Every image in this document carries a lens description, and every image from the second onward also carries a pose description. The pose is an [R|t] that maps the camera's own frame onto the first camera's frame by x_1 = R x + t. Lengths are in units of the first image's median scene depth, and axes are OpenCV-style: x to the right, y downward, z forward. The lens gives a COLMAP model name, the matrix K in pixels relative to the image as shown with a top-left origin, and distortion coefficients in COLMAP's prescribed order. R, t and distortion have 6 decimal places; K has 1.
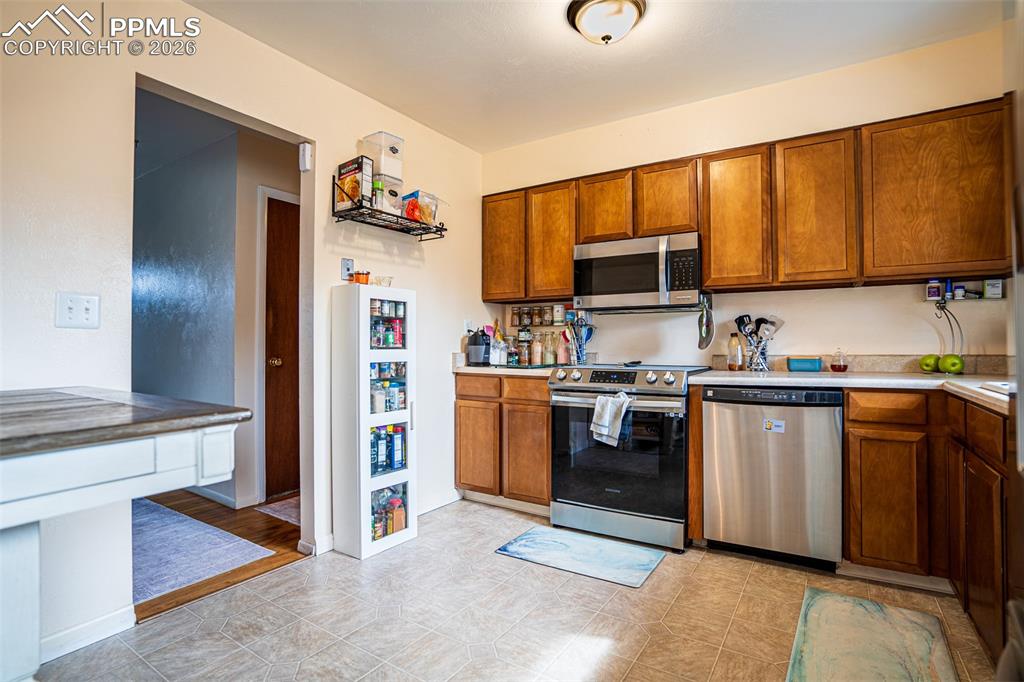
lens RADIAL K [[504.6, 0, 509.7], [0, 504.6, 336.5], [0, 0, 1]] dist [-0.077976, 0.033442]
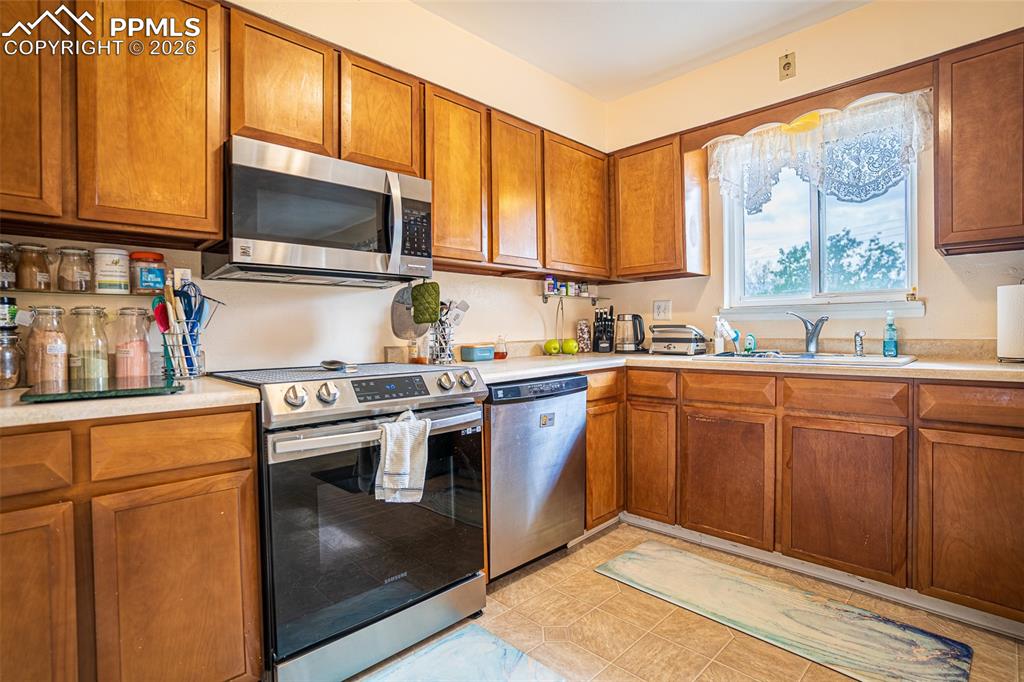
lens RADIAL K [[504.6, 0, 509.7], [0, 504.6, 336.5], [0, 0, 1]] dist [-0.077976, 0.033442]
pose [[0.213806, -0.011364, 0.976810, -0.343925], [-0.002791, 0.999921, 0.012243, 0.013155], [-0.976872, -0.005344, 0.213757, 0.756582]]
